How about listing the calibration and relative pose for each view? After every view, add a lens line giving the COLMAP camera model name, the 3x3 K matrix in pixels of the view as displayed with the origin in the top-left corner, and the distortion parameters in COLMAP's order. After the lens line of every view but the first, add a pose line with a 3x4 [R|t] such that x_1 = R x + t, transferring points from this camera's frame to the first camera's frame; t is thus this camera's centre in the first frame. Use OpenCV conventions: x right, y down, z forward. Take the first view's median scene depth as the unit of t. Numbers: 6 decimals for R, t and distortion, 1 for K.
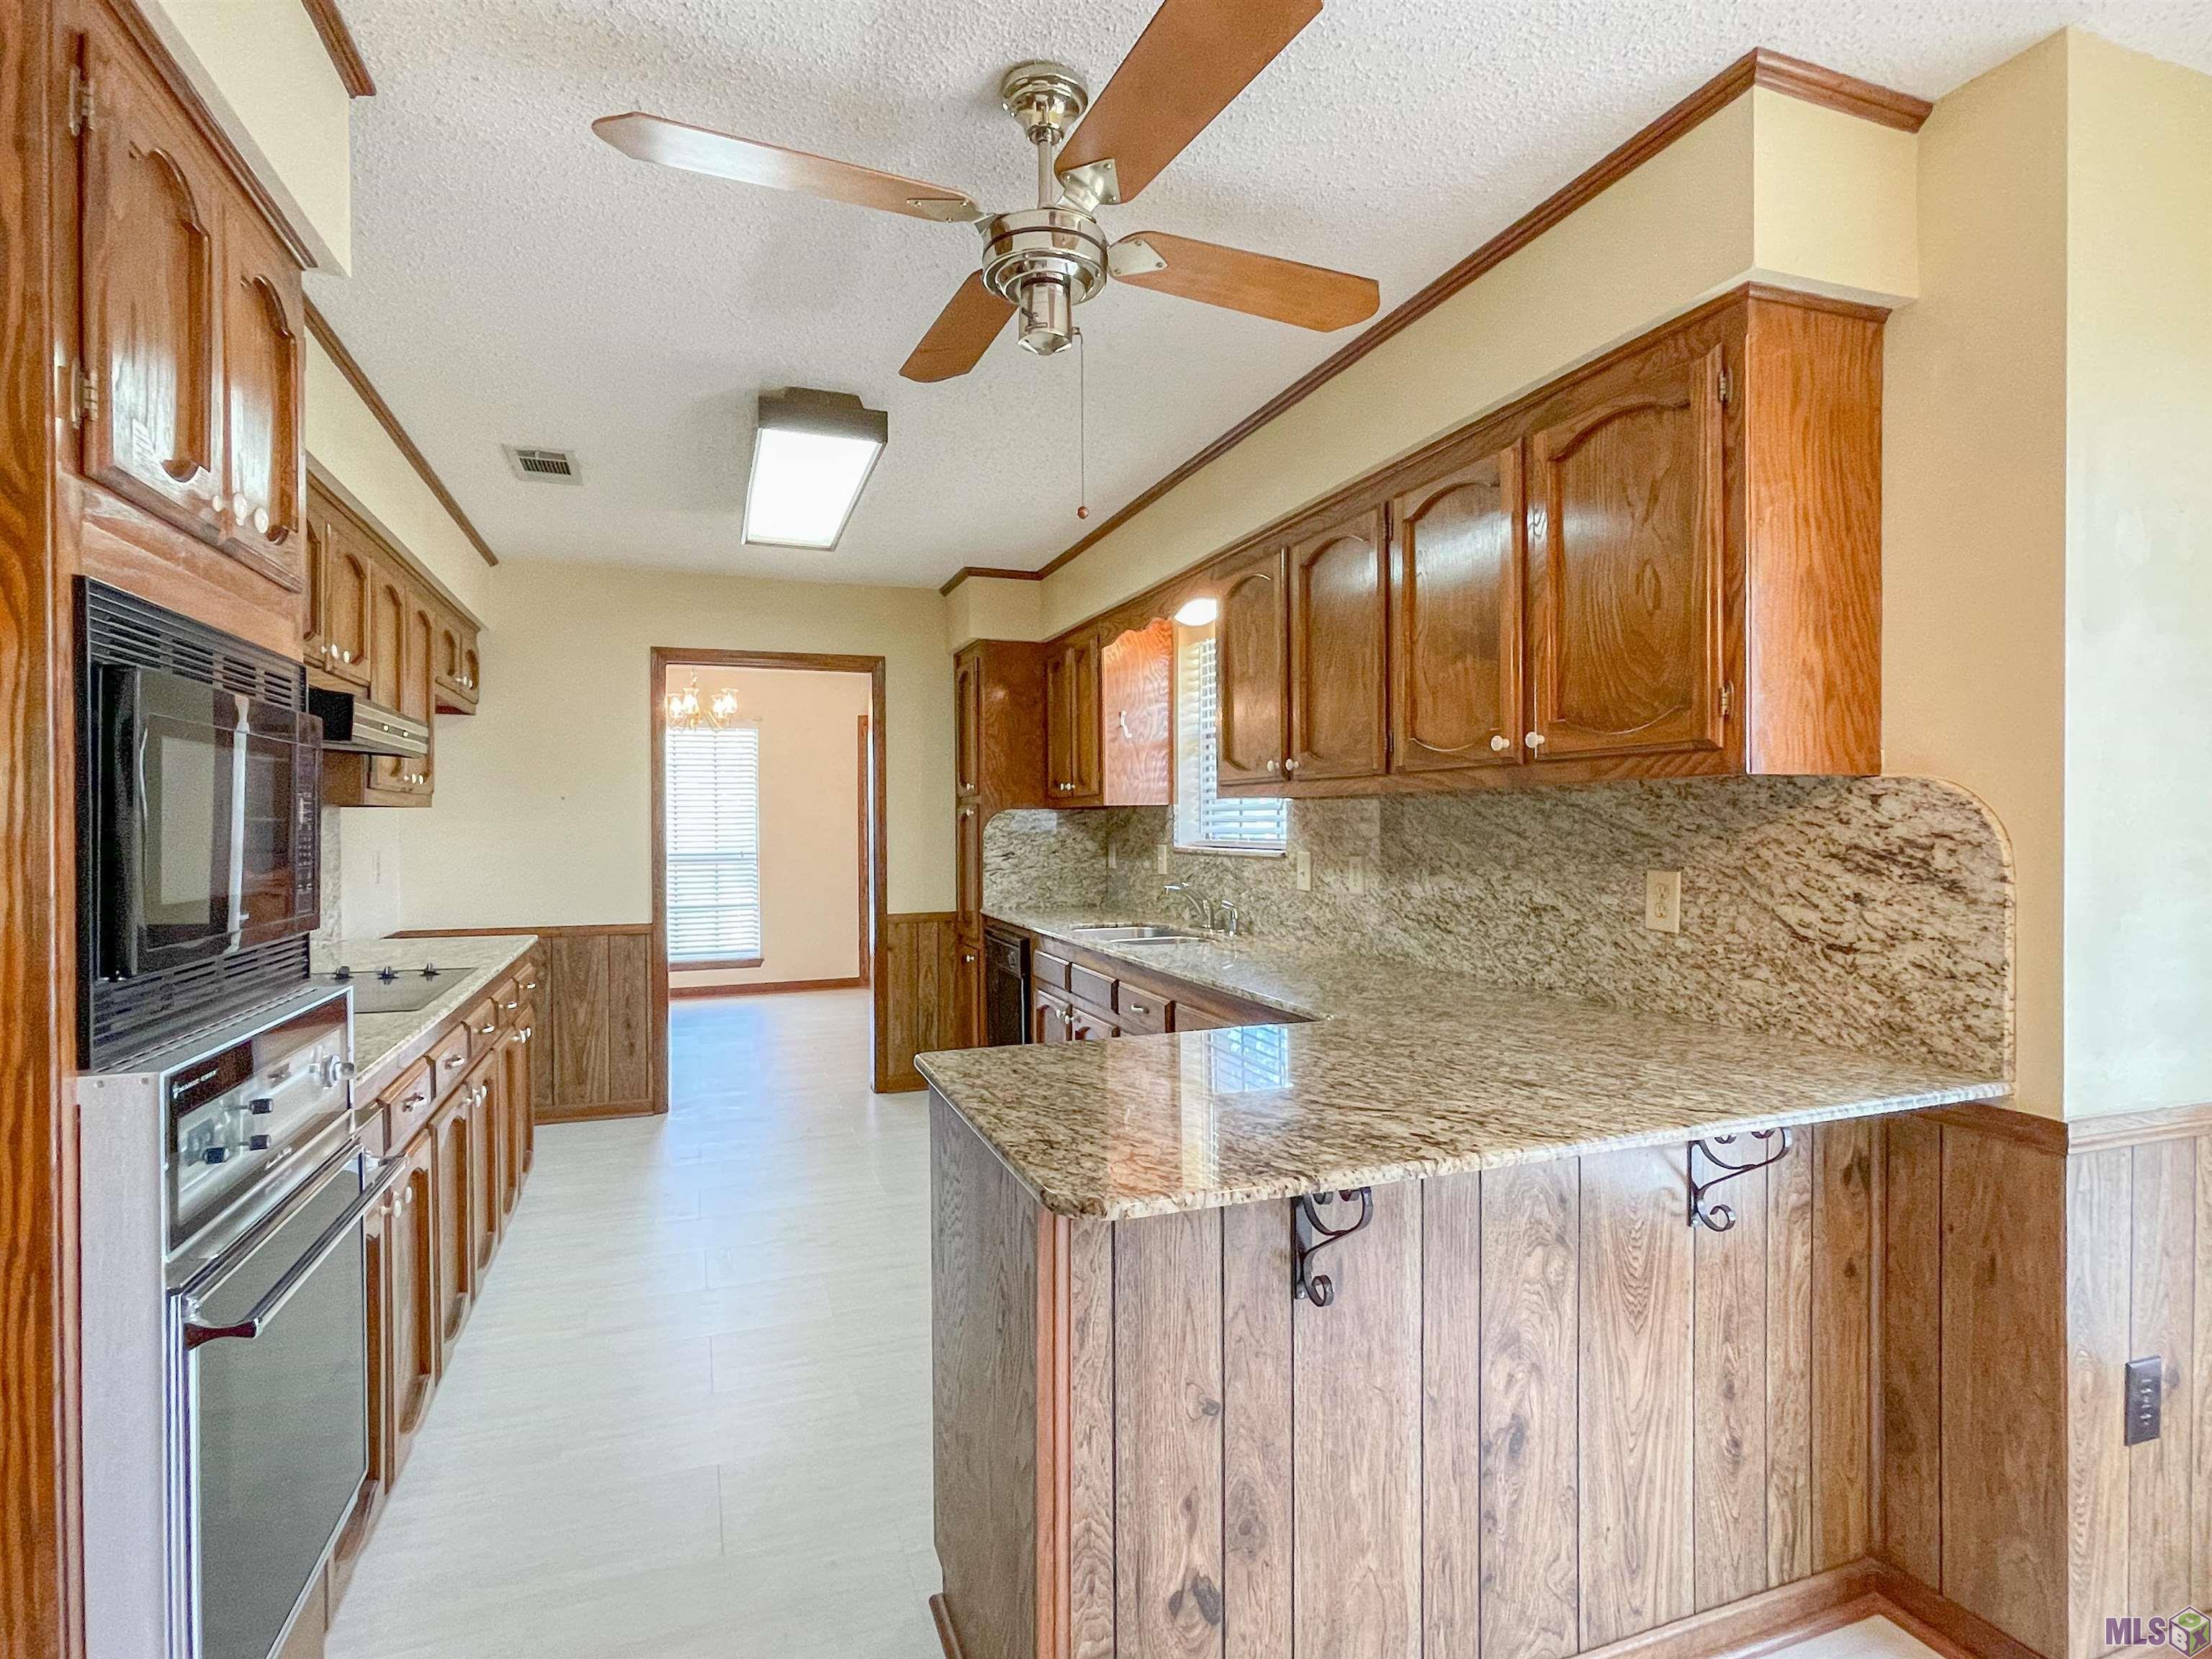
lens RADIAL K [[1118.4, 0, 1100.2], [0, 1118.4, 835.5], [0, 0, 1]] dist [-0.001654, 0.001449]
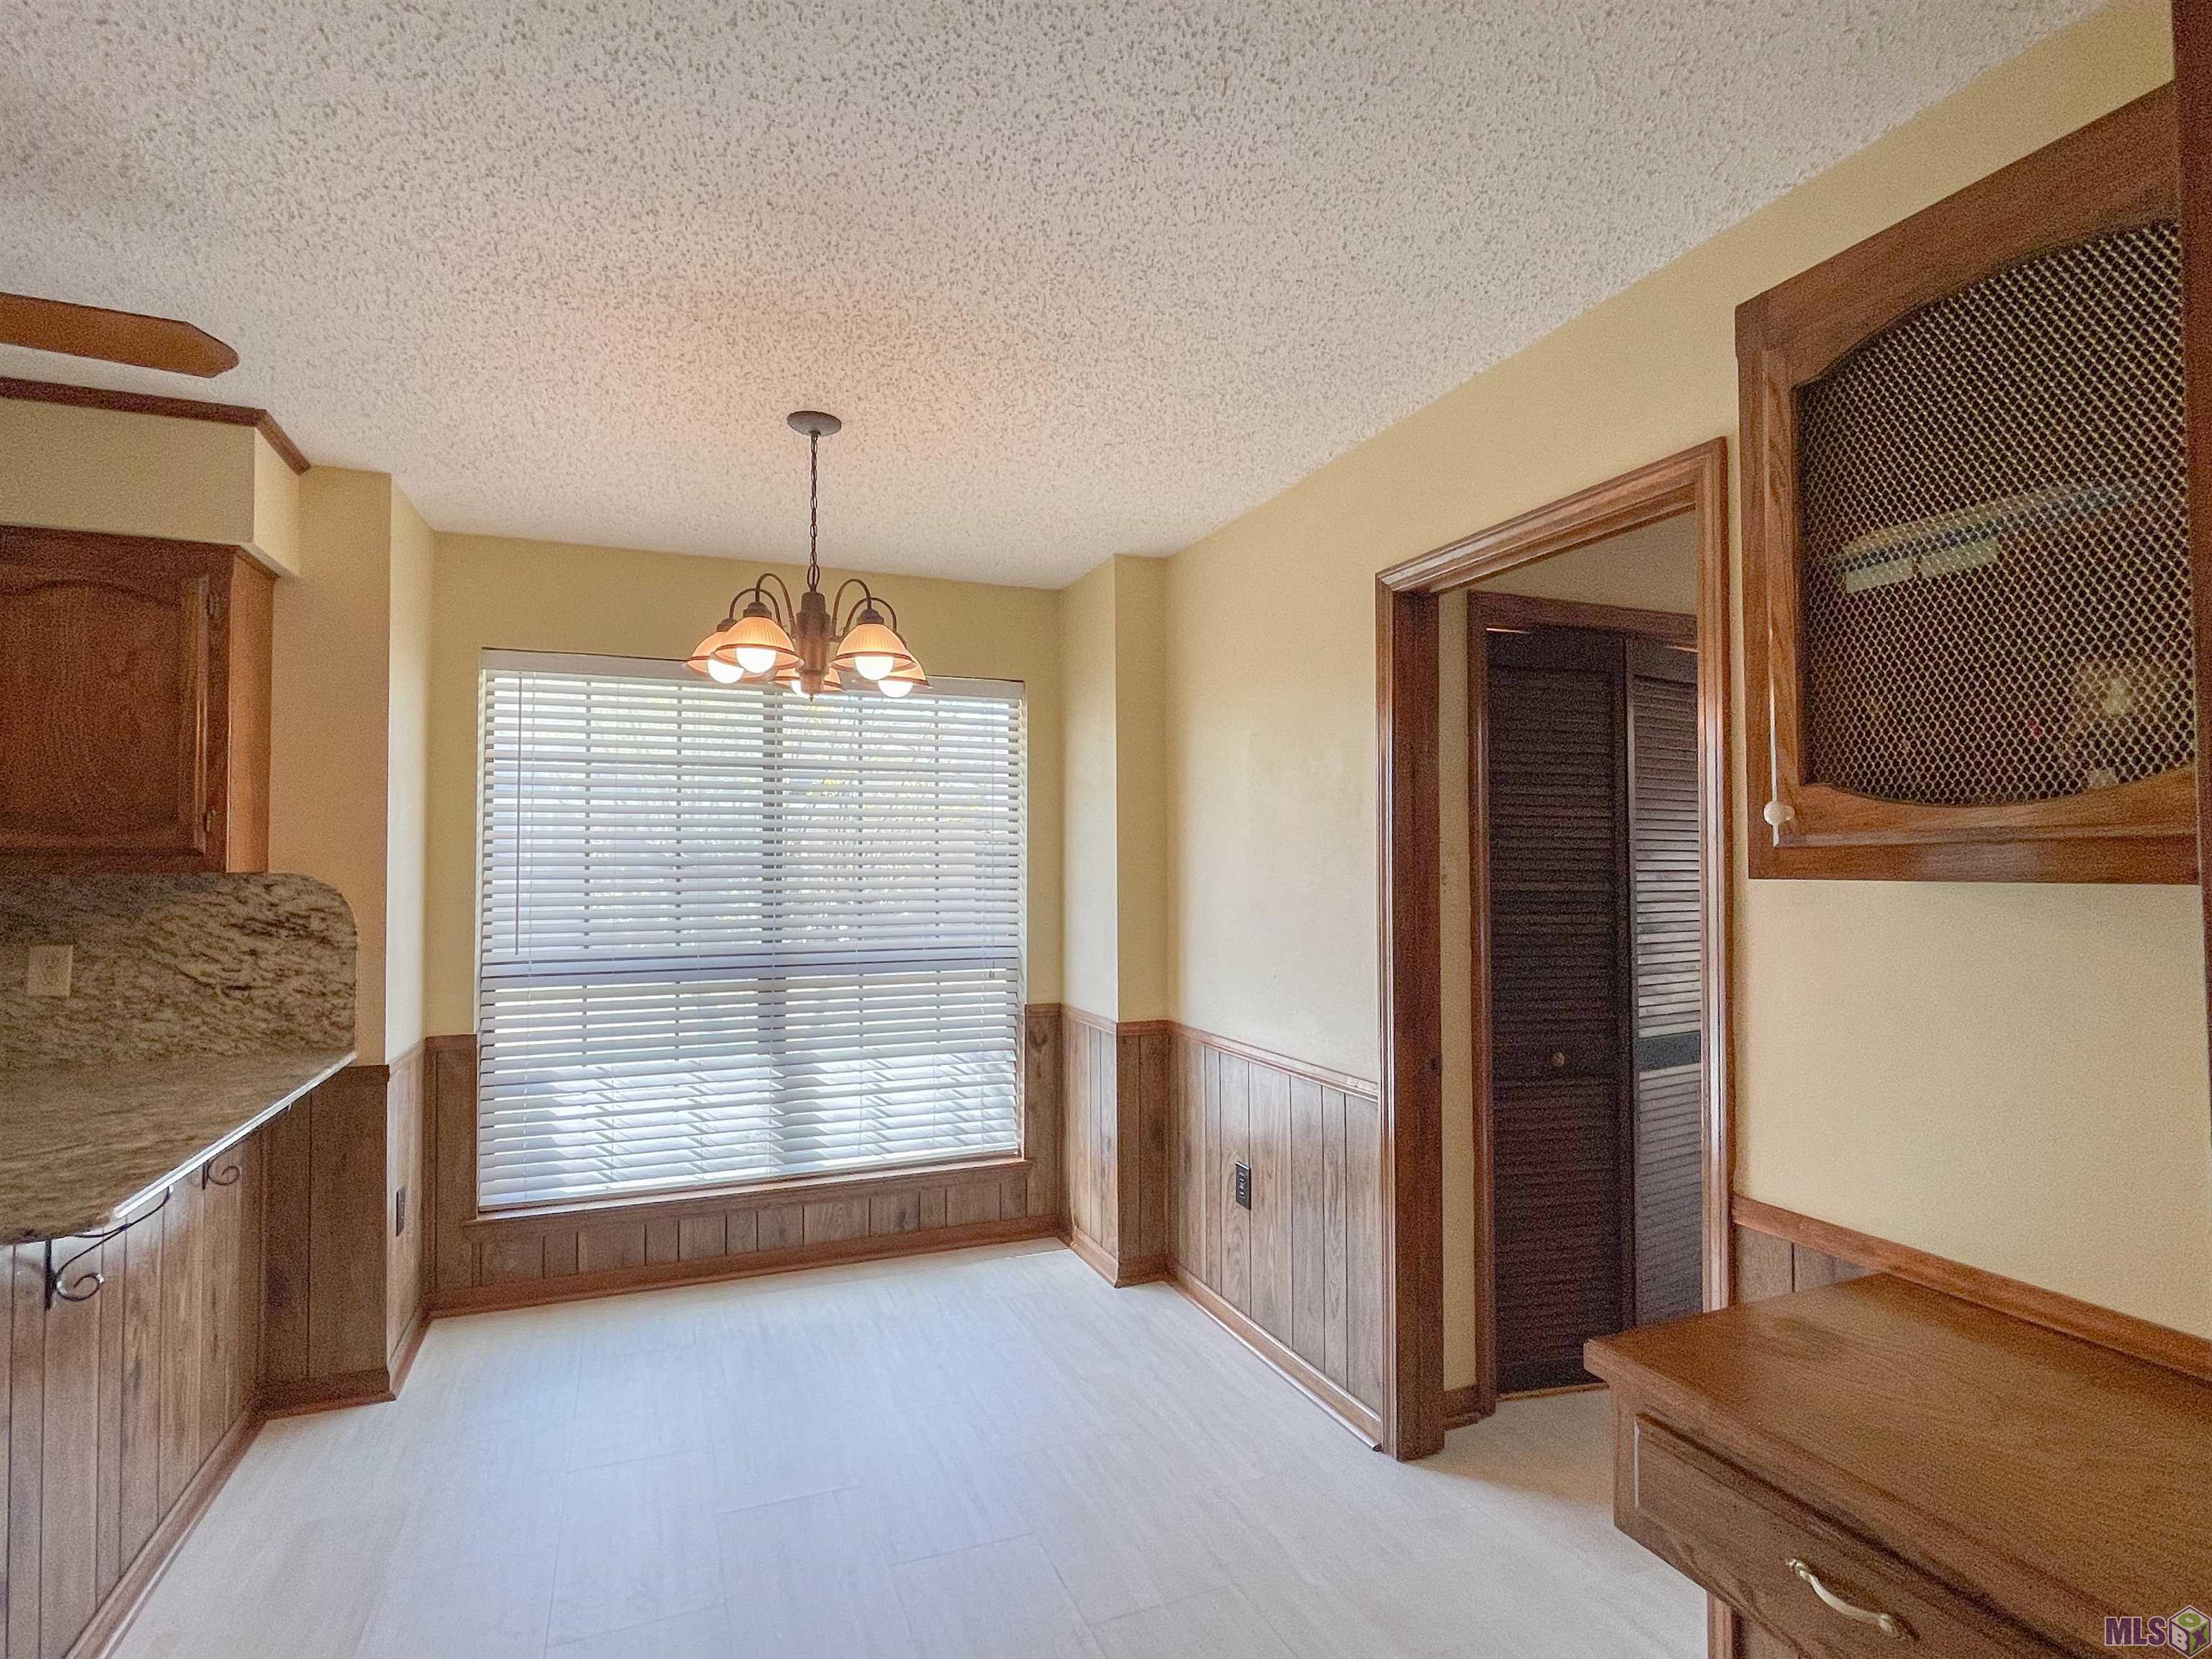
lens RADIAL K [[1118.4, 0, 1100.2], [0, 1118.4, 835.5], [0, 0, 1]] dist [-0.001654, 0.001449]
pose [[-0.041538, 0.030318, 0.998677, -0.871049], [0.014118, 0.999458, -0.029755, -0.040479], [-0.999037, 0.012863, -0.041943, -0.081541]]
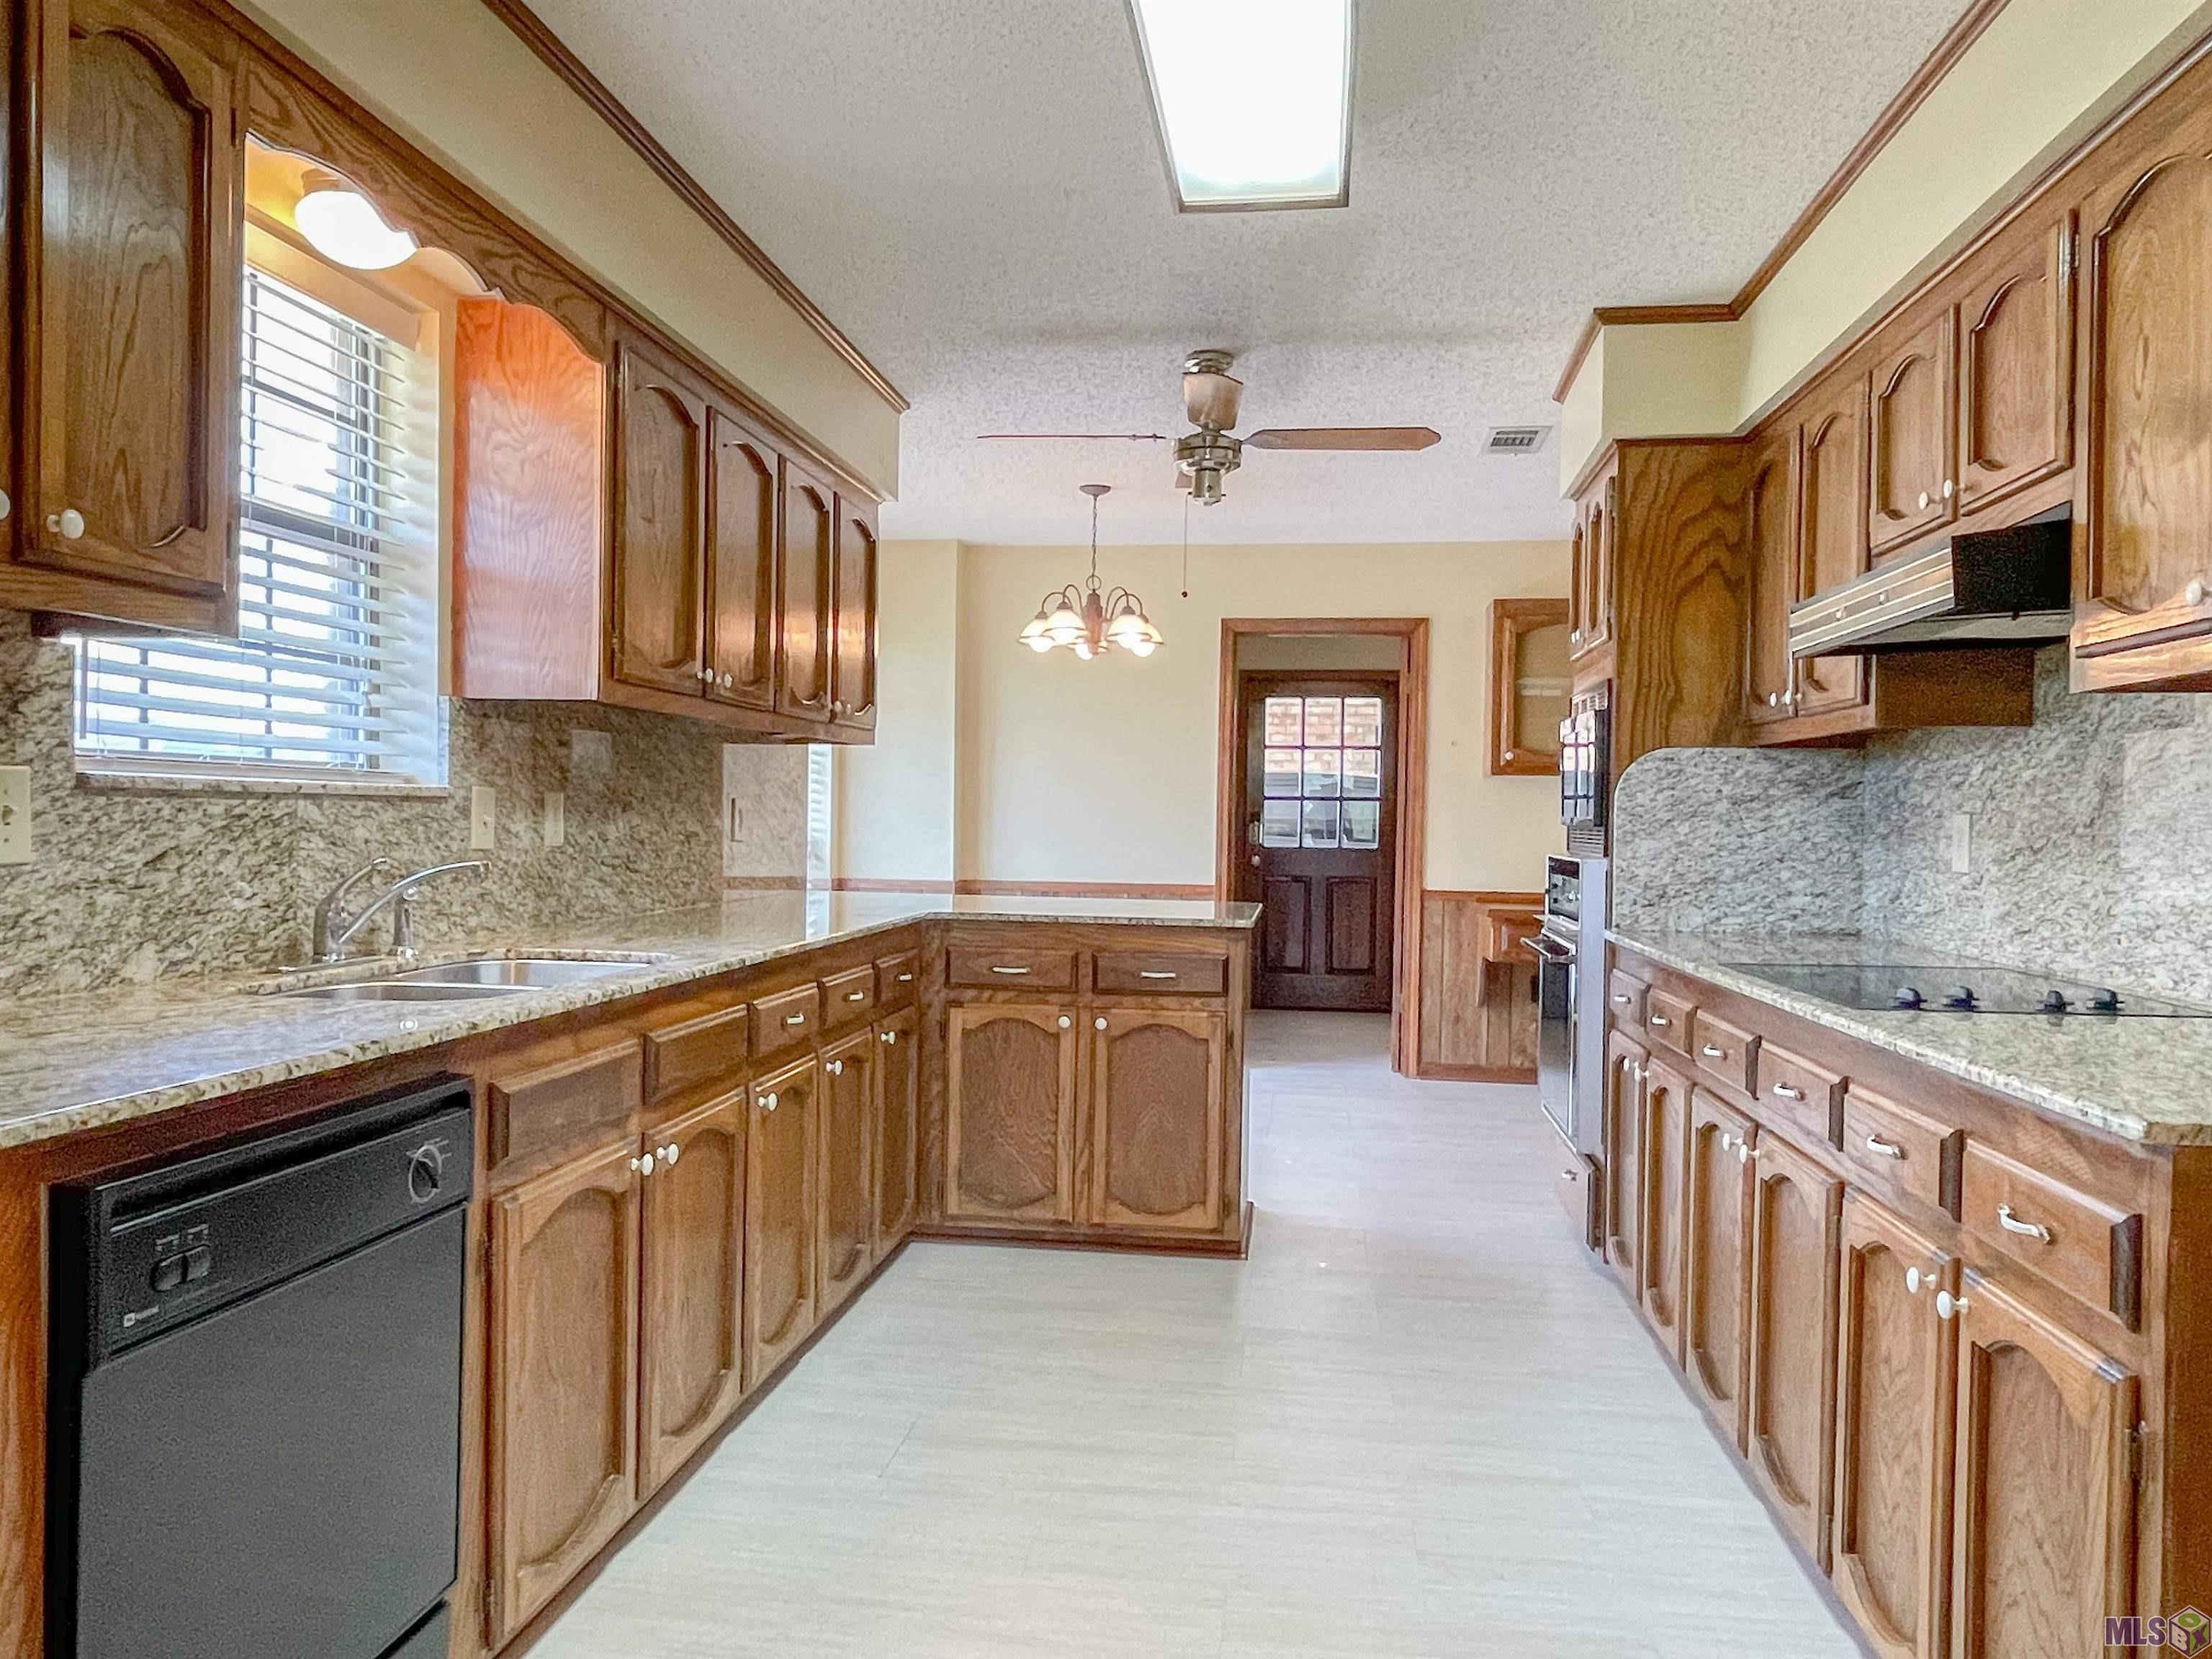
lens RADIAL K [[1532.6, 0, 1106.0], [0, 1532.6, 829.5], [0, 0, 1]] dist [-0.001228, -0.000010]
pose [[-0.889221, -0.010808, 0.457349, -0.939745], [-0.003456, 0.999851, 0.016909, 0.042225], [-0.457464, 0.013455, -0.889126, 2.950286]]
